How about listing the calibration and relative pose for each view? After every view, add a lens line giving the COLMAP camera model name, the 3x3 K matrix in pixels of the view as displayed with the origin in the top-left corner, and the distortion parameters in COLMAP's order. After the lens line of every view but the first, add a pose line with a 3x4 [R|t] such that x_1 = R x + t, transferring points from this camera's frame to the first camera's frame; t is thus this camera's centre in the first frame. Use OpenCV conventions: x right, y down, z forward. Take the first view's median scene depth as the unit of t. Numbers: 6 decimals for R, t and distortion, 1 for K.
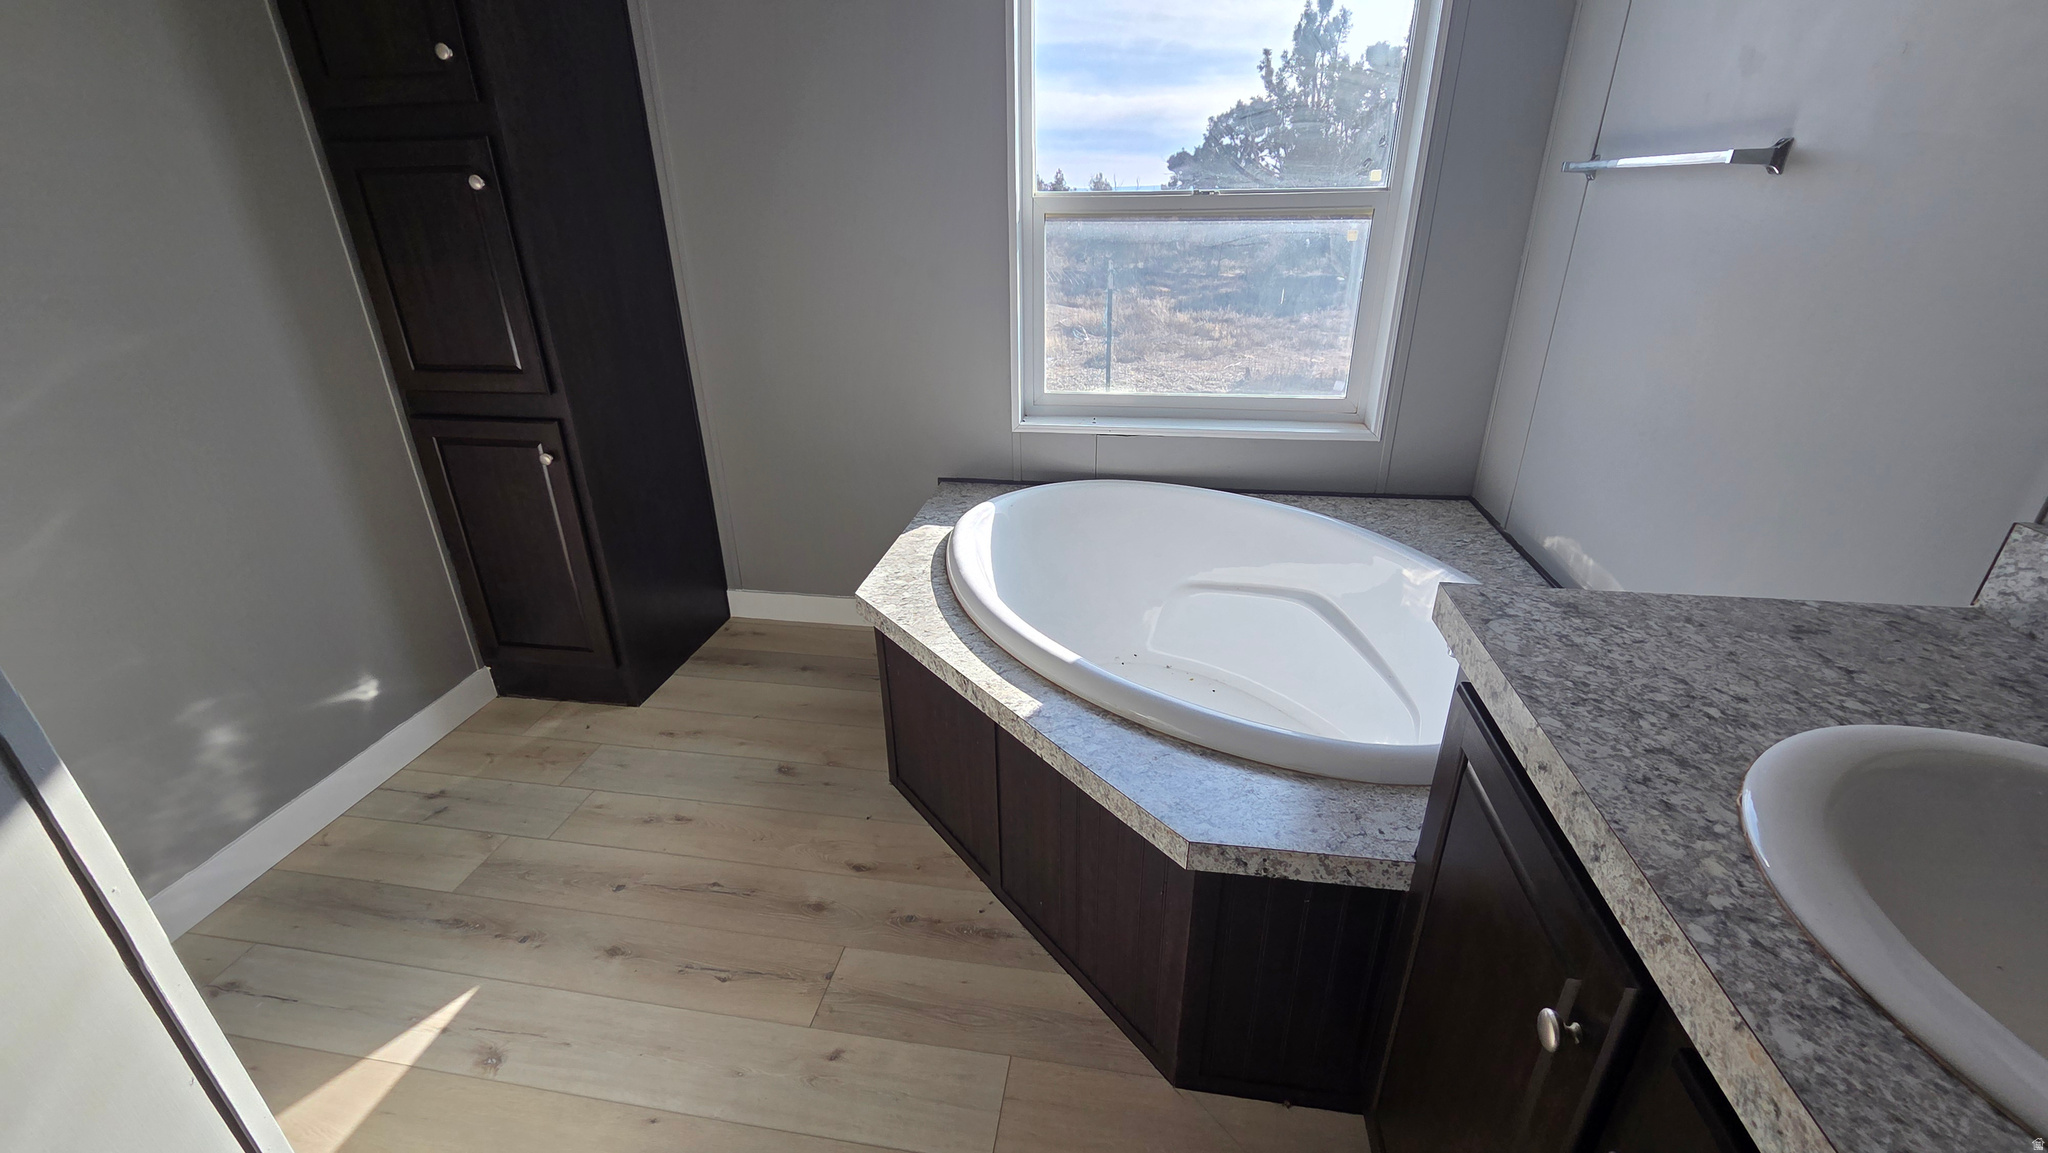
lens RADIAL K [[840.1, 0, 1017.1], [0, 840.1, 579.8], [0, 0, 1]] dist [0.001159, -0.011088]
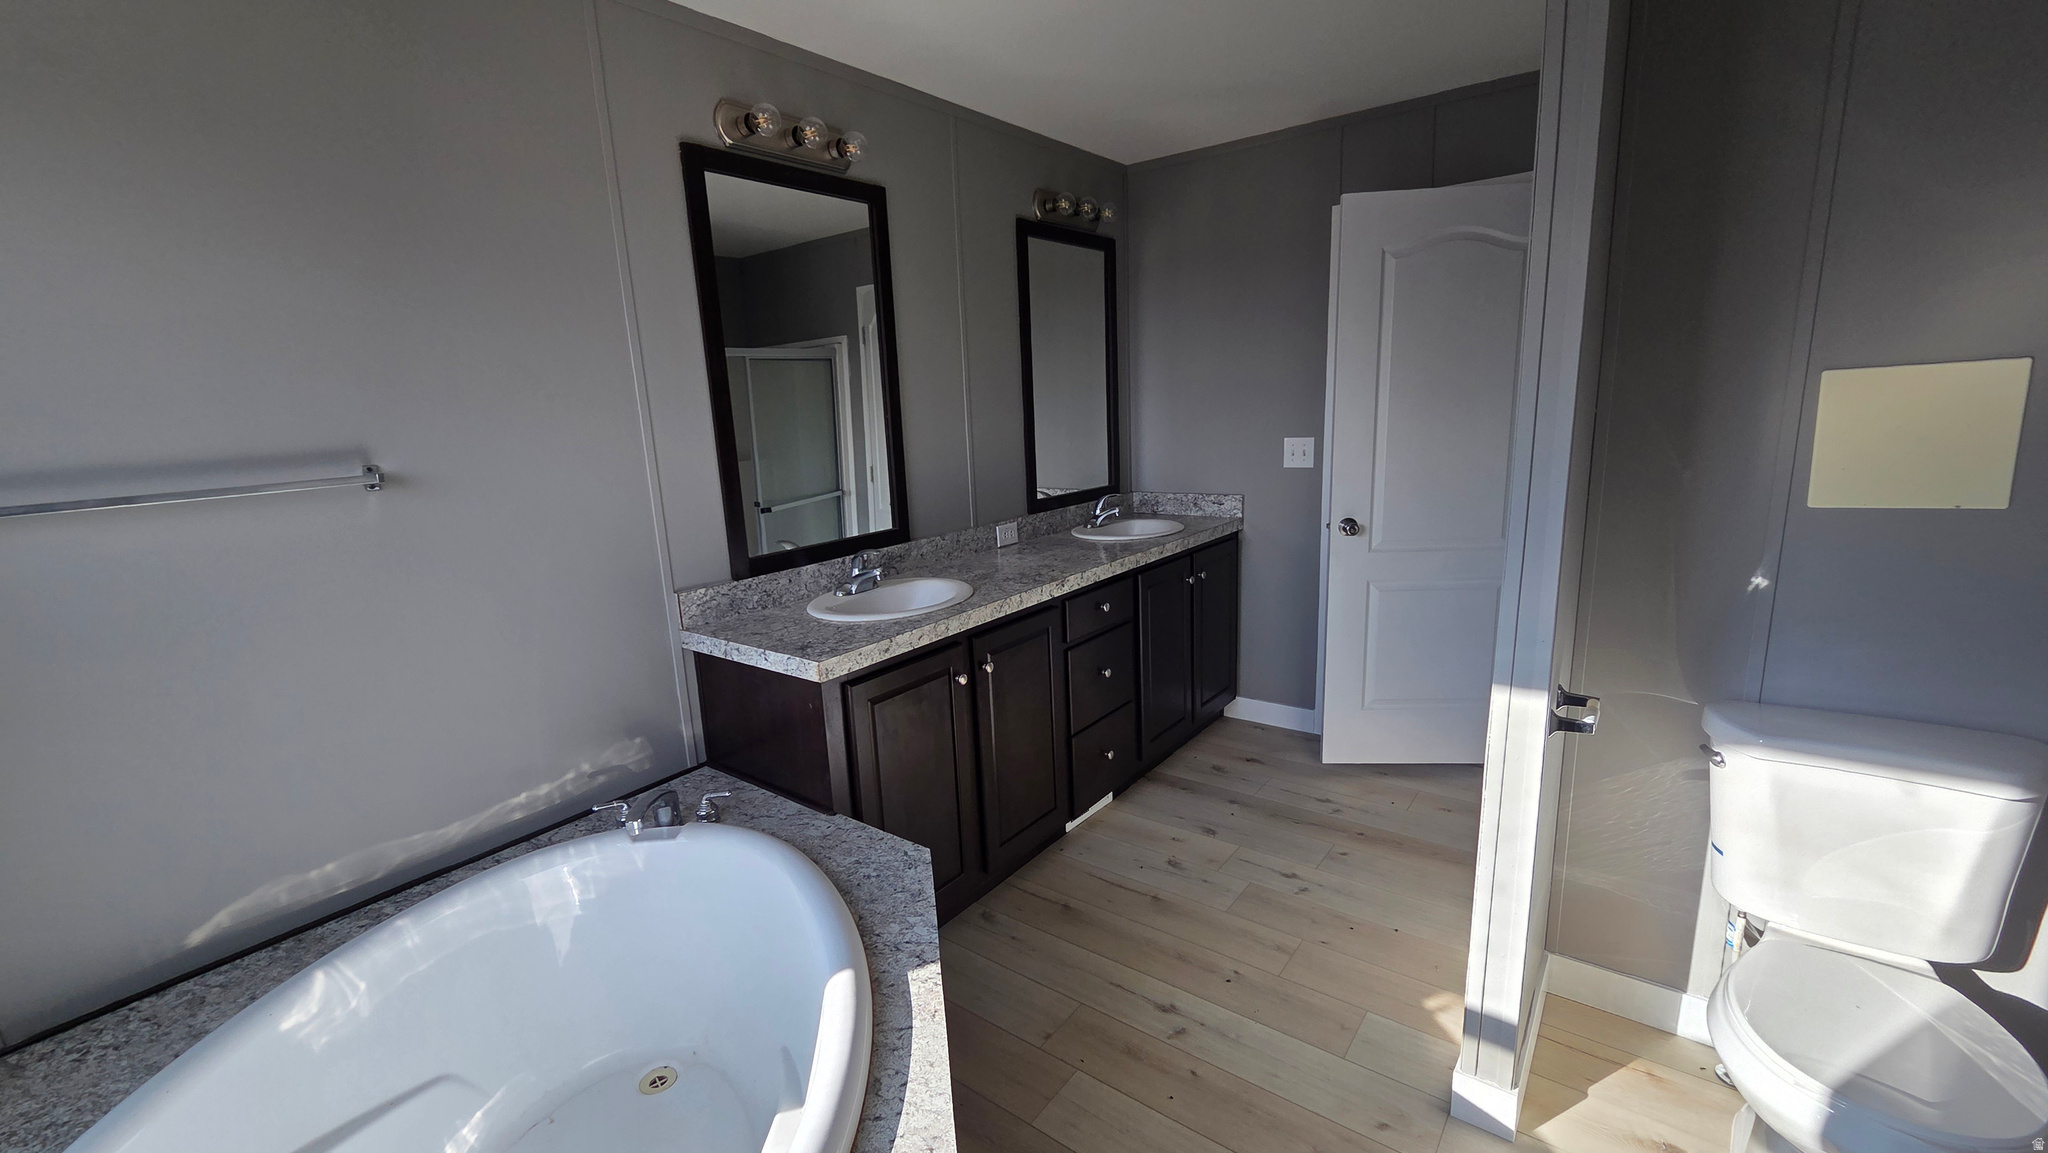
lens RADIAL K [[843.2, 0, 1009.3], [0, 843.2, 578.1], [0, 0, 1]] dist [-0.010746, 0.006887]
pose [[-0.876278, -0.041905, 0.479981, -0.337195], [0.256593, 0.802593, 0.538521, -0.461147], [-0.407796, 0.595053, -0.692542, 0.880409]]
